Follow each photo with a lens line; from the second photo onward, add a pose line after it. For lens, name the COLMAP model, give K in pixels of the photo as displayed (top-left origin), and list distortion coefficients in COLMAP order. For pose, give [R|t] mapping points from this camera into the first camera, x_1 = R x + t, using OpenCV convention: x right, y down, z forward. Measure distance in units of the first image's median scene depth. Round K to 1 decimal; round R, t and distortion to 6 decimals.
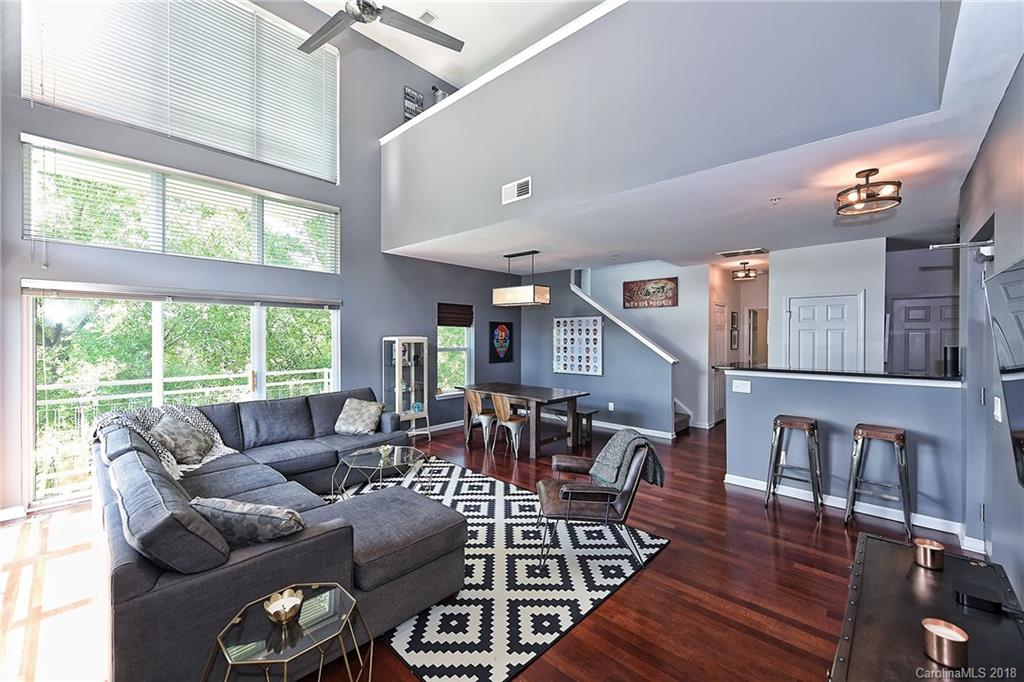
lens RADIAL K [[405.0, 0, 515.6], [0, 405.0, 338.5], [0, 0, 1]] dist [-0.000184, -0.001546]
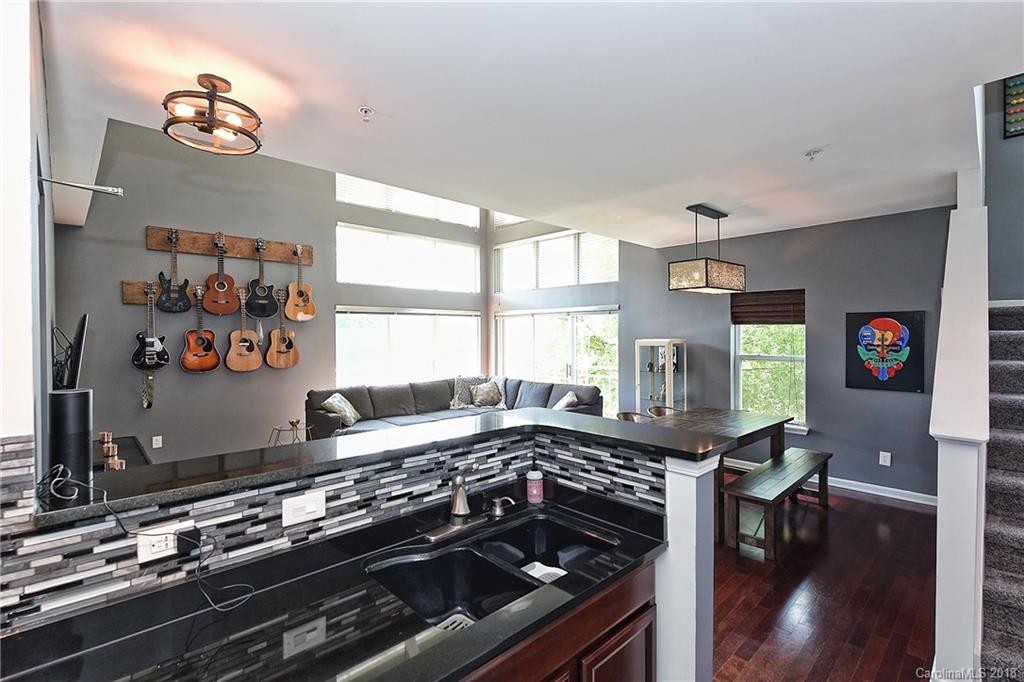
lens RADIAL K [[470.9, 0, 521.6], [0, 470.9, 339.4], [0, 0, 1]] dist [0.004229, -0.004425]
pose [[-0.054023, 0.010979, -0.998479, 0.841935], [-0.001403, 0.999938, 0.011071, -0.016290], [0.998539, 0.001999, -0.054005, 0.811231]]
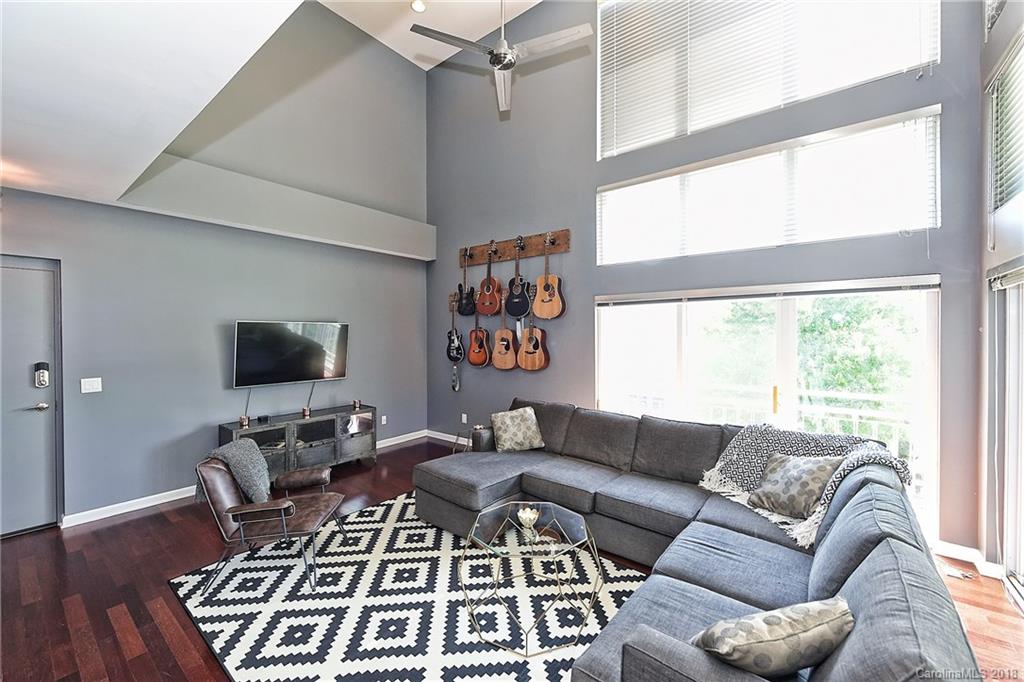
lens RADIAL K [[405.0, 0, 517.8], [0, 405.0, 337.7], [0, 0, 1]] dist [-0.000184, -0.001546]
pose [[-0.996935, 0.002065, -0.078210, -0.165724], [0.001167, 0.999933, 0.011527, -0.015831], [0.078229, 0.011400, -0.996870, 1.073672]]
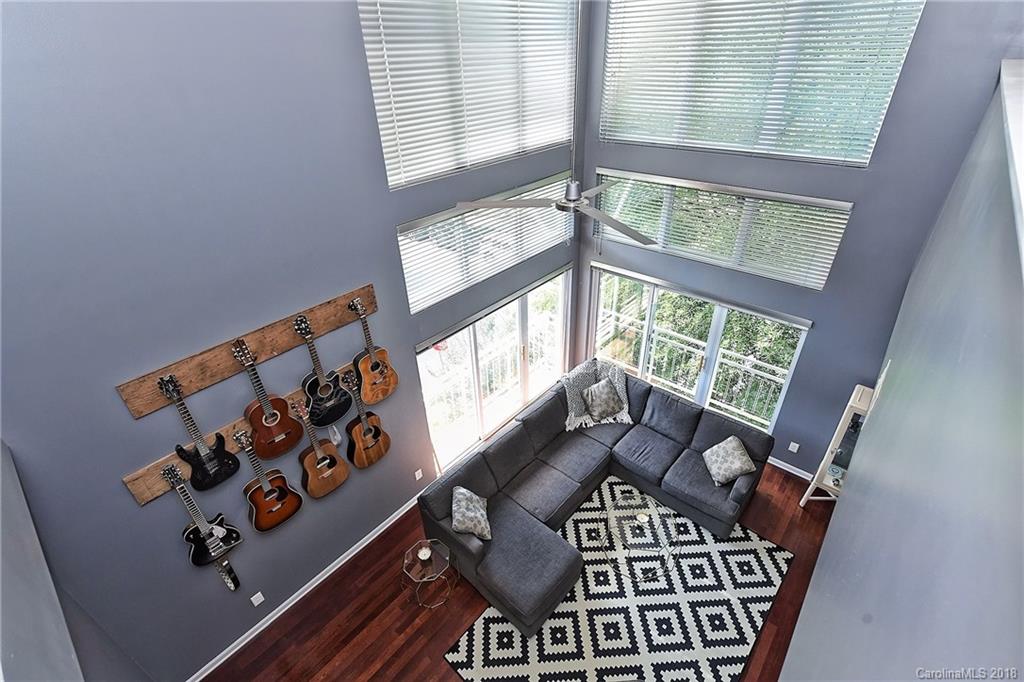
lens RADIAL K [[447.6, 0, 515.4], [0, 447.6, 341.0], [0, 0, 1]] dist [-0.000723, -0.002770]
pose [[0.018866, 0.530776, -0.847302, 0.304667], [0.026953, 0.846875, 0.531109, -0.534011], [0.999459, -0.032857, 0.001671, 0.428327]]
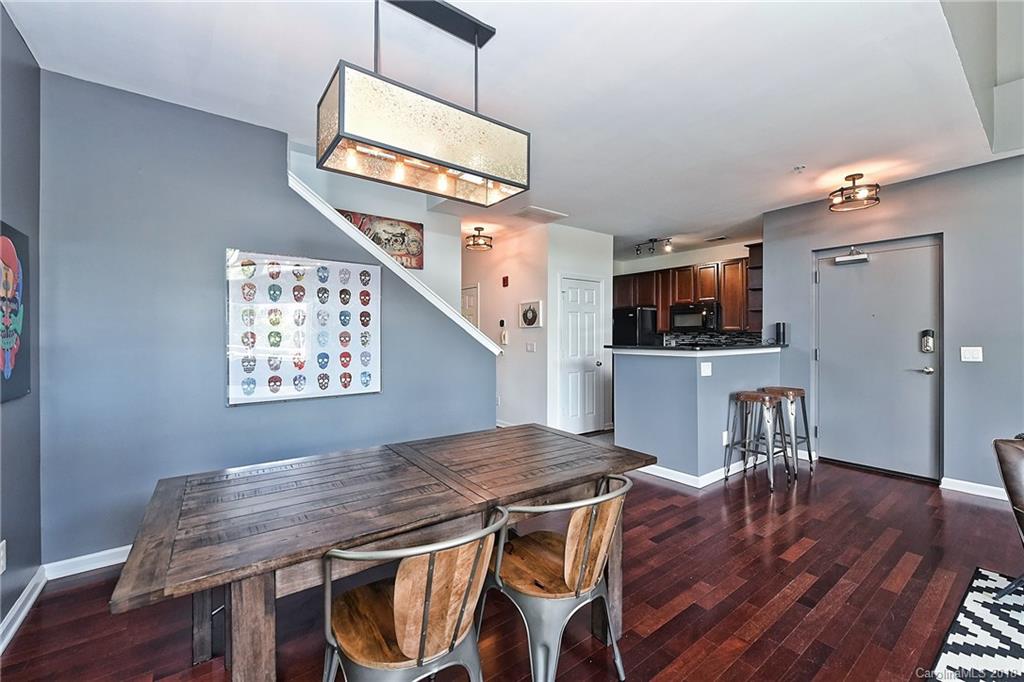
lens RADIAL K [[424.4, 0, 516.7], [0, 424.4, 331.1], [0, 0, 1]] dist [0.002406, -0.002936]
pose [[0.176786, 0.009198, 0.984206, -0.311156], [0.004469, 0.999939, -0.010148, 0.033967], [-0.984239, 0.006193, 0.176734, 0.958731]]
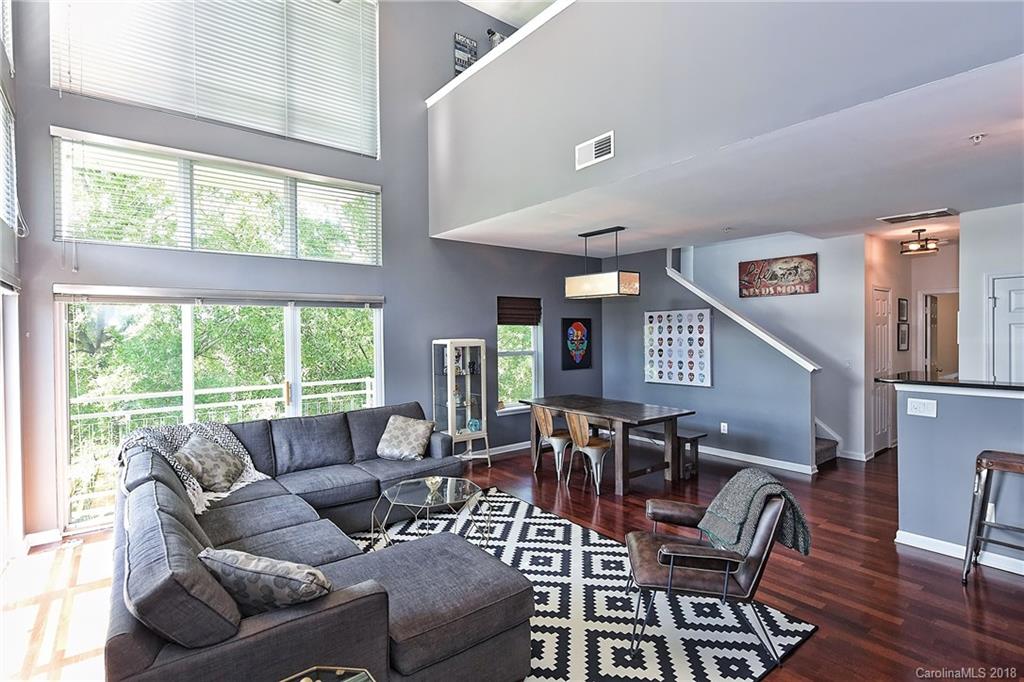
lens RADIAL K [[494.4, 0, 514.8], [0, 494.4, 338.1], [0, 0, 1]] dist [-0.002328, -0.002585]
pose [[0.986967, -0.010458, -0.160580, 0.000047], [0.011429, 0.999922, 0.005123, -0.011074], [0.160514, -0.006892, 0.987009, 0.034045]]
